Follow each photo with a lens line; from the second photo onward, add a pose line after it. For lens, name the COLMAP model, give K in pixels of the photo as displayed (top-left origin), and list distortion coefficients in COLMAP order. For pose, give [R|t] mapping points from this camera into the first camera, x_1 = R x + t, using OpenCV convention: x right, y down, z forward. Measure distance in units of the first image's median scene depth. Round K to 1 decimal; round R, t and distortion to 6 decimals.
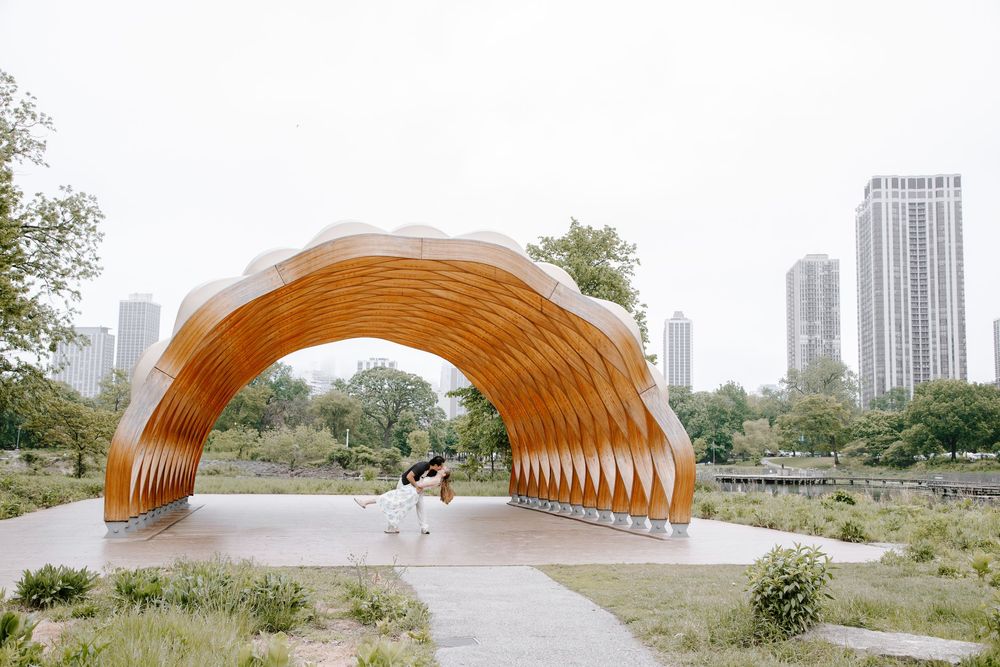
lens RADIAL K [[1053.5, 0, 500.0], [0, 1053.5, 333.5], [0, 0, 1]] dist [0.087328, 0.007801]
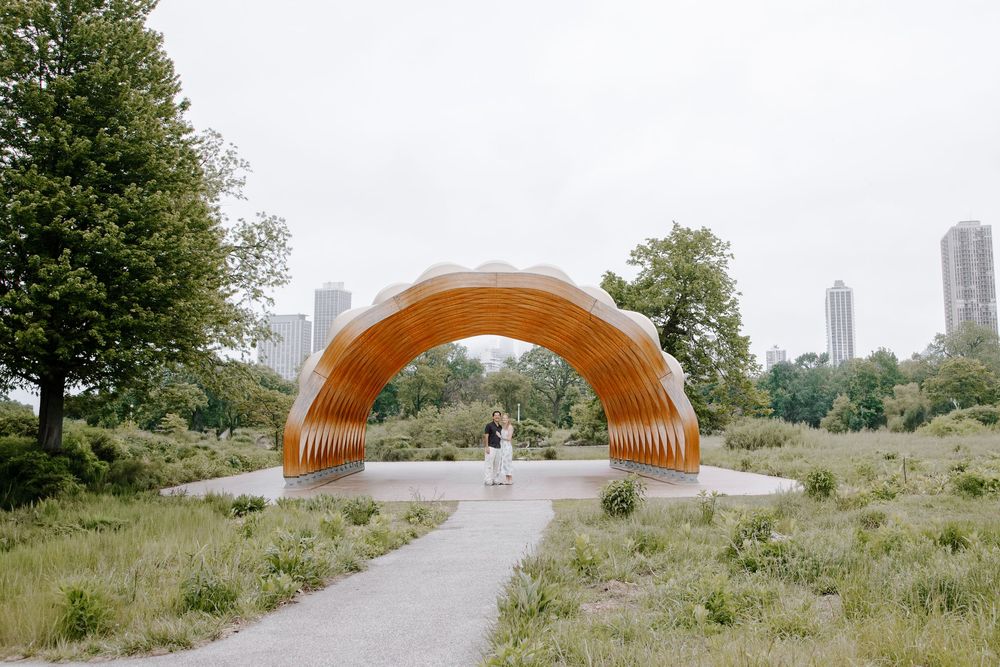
lens RADIAL K [[773.4, 0, 499.9], [0, 773.4, 315.0], [0, 0, 1]] dist [-0.008070, -0.001726]
pose [[0.996160, -0.036345, -0.079650, -0.068765], [0.034000, 0.998953, -0.030603, 0.016526], [0.080679, 0.027777, 0.996353, 0.147624]]
